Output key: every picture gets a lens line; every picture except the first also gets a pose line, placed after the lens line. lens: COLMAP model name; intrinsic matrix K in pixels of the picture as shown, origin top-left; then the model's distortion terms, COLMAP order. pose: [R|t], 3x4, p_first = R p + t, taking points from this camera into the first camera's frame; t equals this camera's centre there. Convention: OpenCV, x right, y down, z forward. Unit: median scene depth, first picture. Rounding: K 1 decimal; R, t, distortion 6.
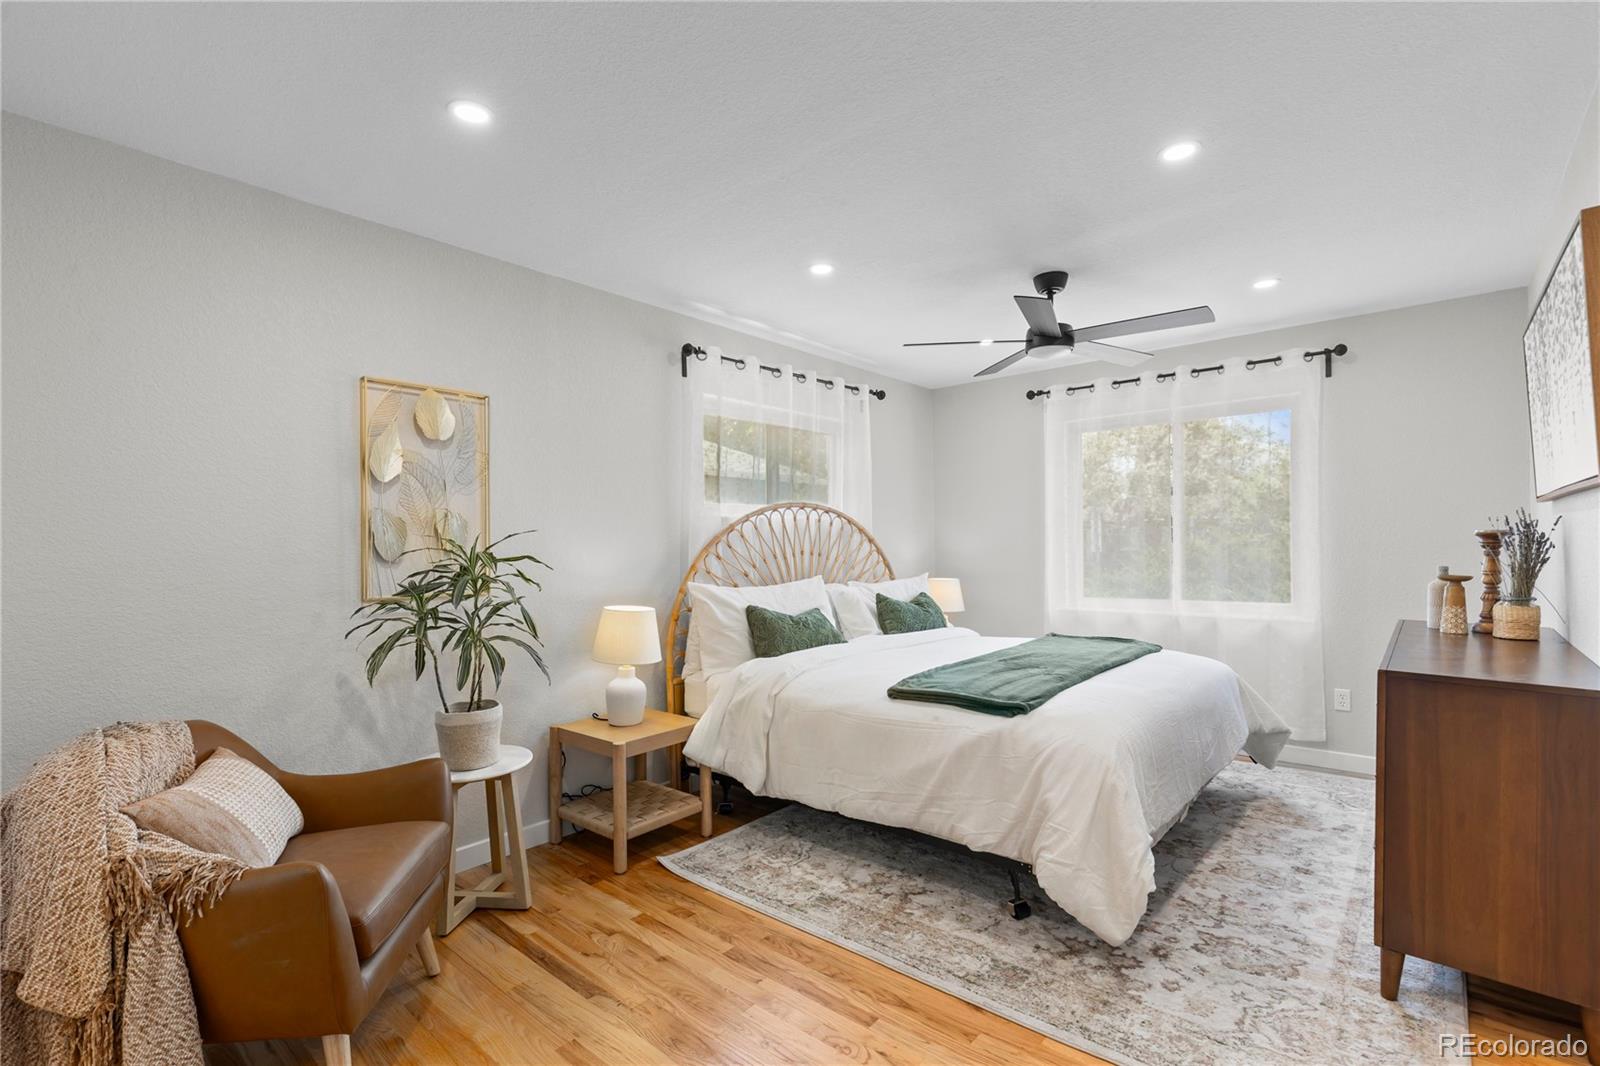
lens RADIAL K [[722.7, 0, 786.4], [0, 722.7, 553.4], [0, 0, 1]] dist [0.004753, -0.002718]
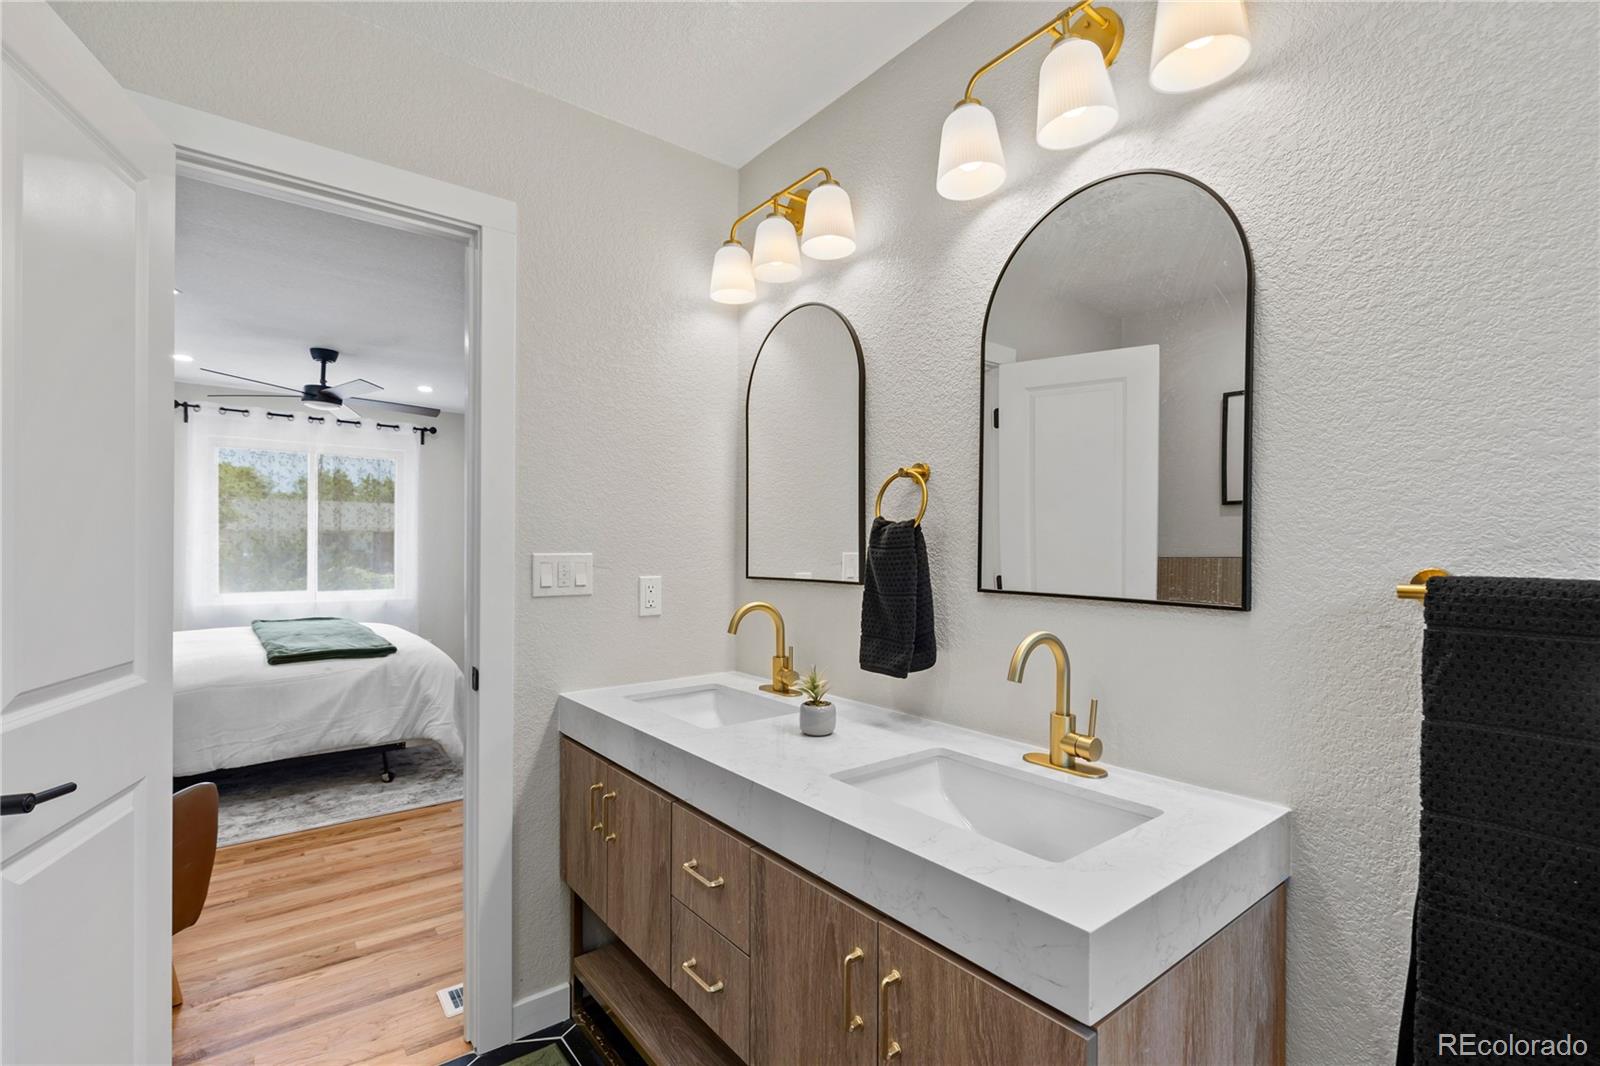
lens RADIAL K [[722.7, 0, 804.2], [0, 722.7, 545.2], [0, 0, 1]] dist [0.004753, -0.002718]
pose [[0.178049, 0.021739, 0.983781, -1.071588], [-0.005950, 0.999761, -0.021015, 0.010054], [-0.984004, -0.002111, 0.178136, -0.179639]]
